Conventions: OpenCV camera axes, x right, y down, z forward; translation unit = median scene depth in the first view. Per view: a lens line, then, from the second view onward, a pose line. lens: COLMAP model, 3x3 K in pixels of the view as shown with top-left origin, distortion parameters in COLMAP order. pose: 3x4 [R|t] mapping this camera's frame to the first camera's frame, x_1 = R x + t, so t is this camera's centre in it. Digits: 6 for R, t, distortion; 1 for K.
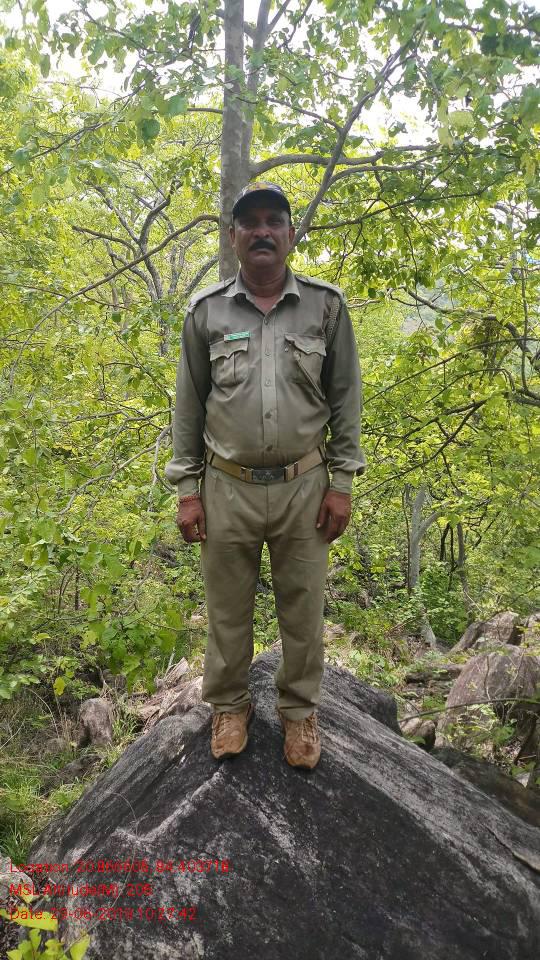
lens RADIAL K [[730.6, 0, 270.3], [0, 730.6, 459.3], [0, 0, 1]] dist [-0.045619, -0.002674]
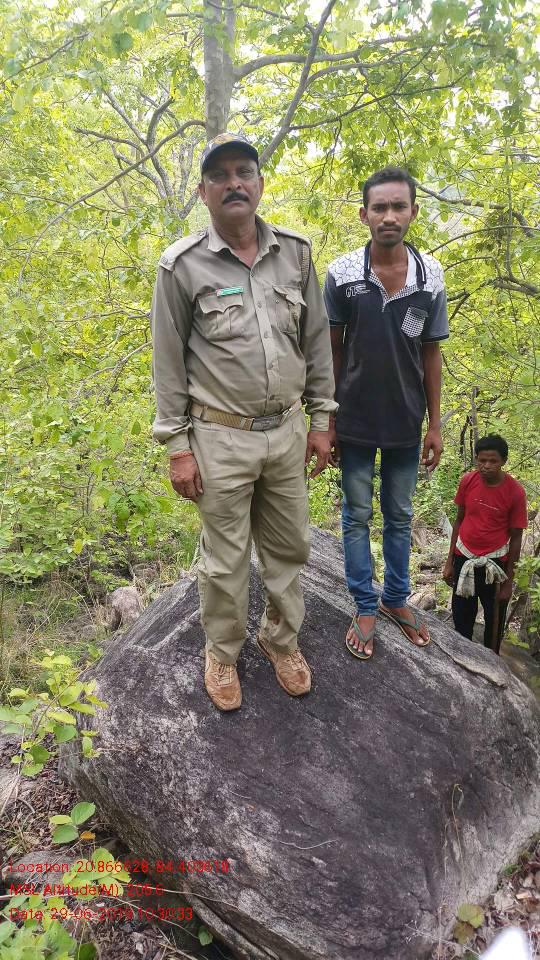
lens RADIAL K [[730.6, 0, 270.3], [0, 730.6, 459.3], [0, 0, 1]] dist [-0.045619, -0.002674]
pose [[0.998891, -0.032709, -0.033860, 0.041918], [0.036868, 0.990758, 0.130534, 0.020668], [0.029277, -0.131637, 0.990865, -0.099409]]
